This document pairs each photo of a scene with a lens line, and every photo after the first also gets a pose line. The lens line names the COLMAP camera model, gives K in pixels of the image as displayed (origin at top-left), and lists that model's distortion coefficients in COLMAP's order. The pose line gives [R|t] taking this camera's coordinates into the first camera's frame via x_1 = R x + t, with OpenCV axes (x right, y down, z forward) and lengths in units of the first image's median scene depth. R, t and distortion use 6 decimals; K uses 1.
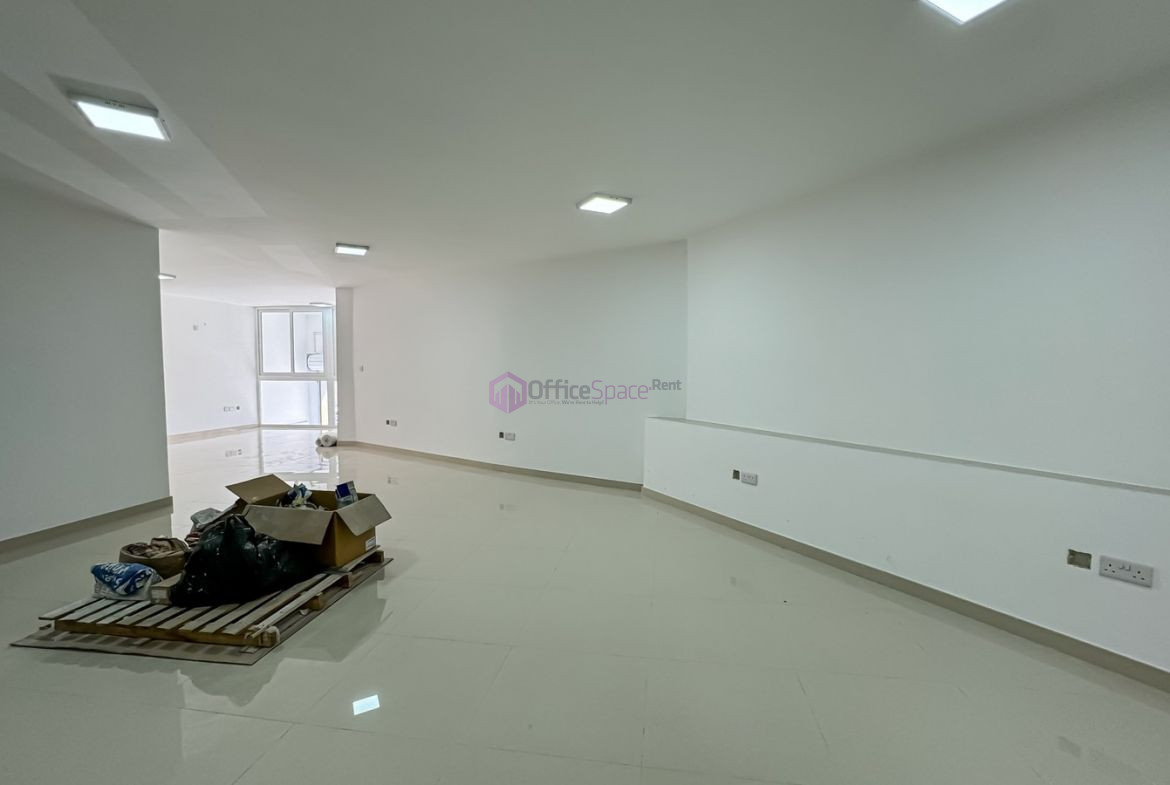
lens RADIAL K [[511.2, 0, 585.0], [0, 511.2, 392.5], [0, 0, 1]] dist [-0.018515, 0.000053]
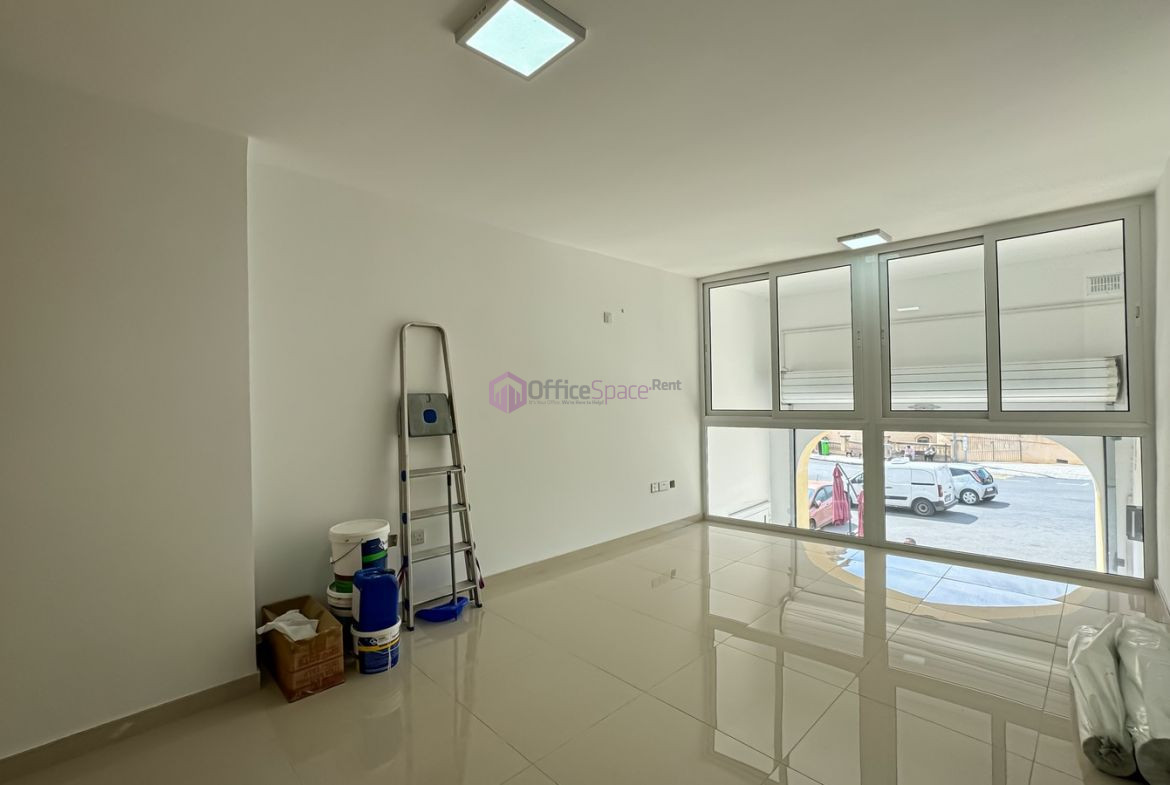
lens RADIAL K [[511.2, 0, 585.0], [0, 511.2, 392.5], [0, 0, 1]] dist [-0.018515, 0.000053]
pose [[0.798527, -0.019941, -0.601628, -0.441449], [-0.014030, 0.998563, -0.051720, -0.029316], [0.601795, 0.049741, 0.797100, 0.538288]]
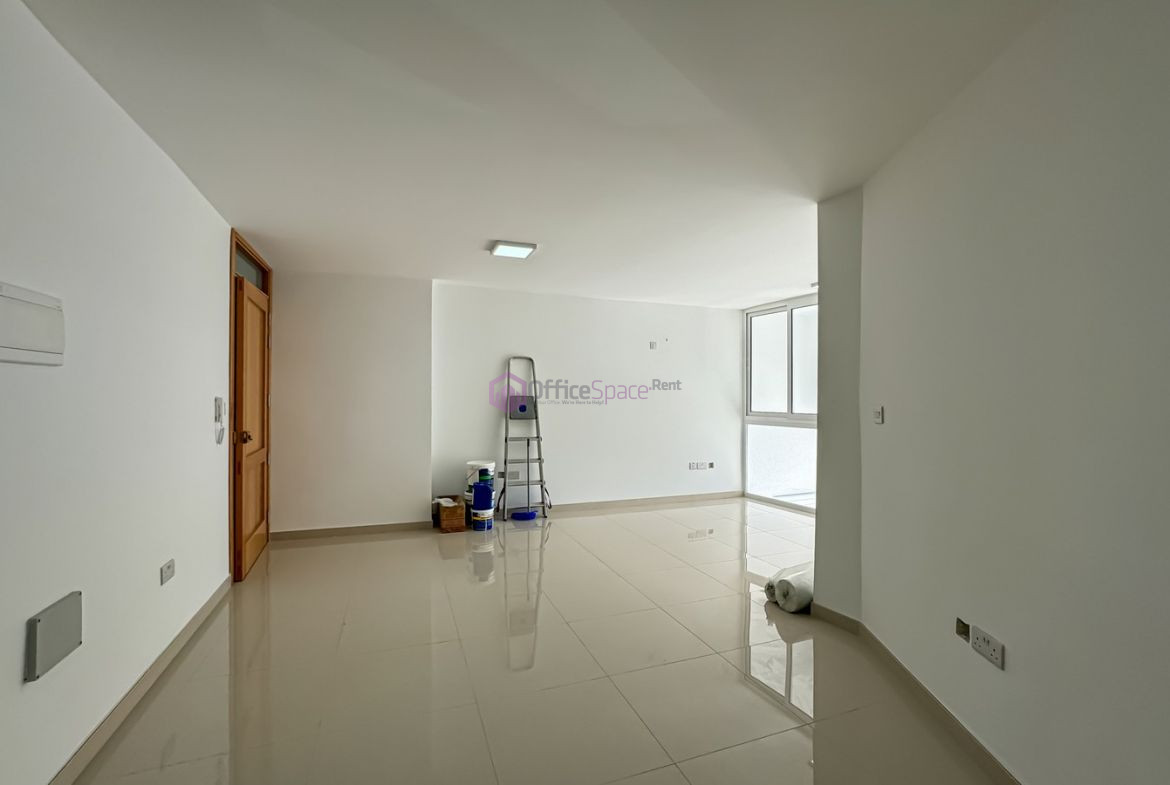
lens RADIAL K [[511.2, 0, 585.0], [0, 511.2, 392.5], [0, 0, 1]] dist [-0.018515, 0.000053]
pose [[0.499262, -0.004429, -0.866440, -0.188641], [-0.050676, 0.998126, -0.034302, -0.031146], [0.864968, 0.061034, 0.498102, 0.509125]]
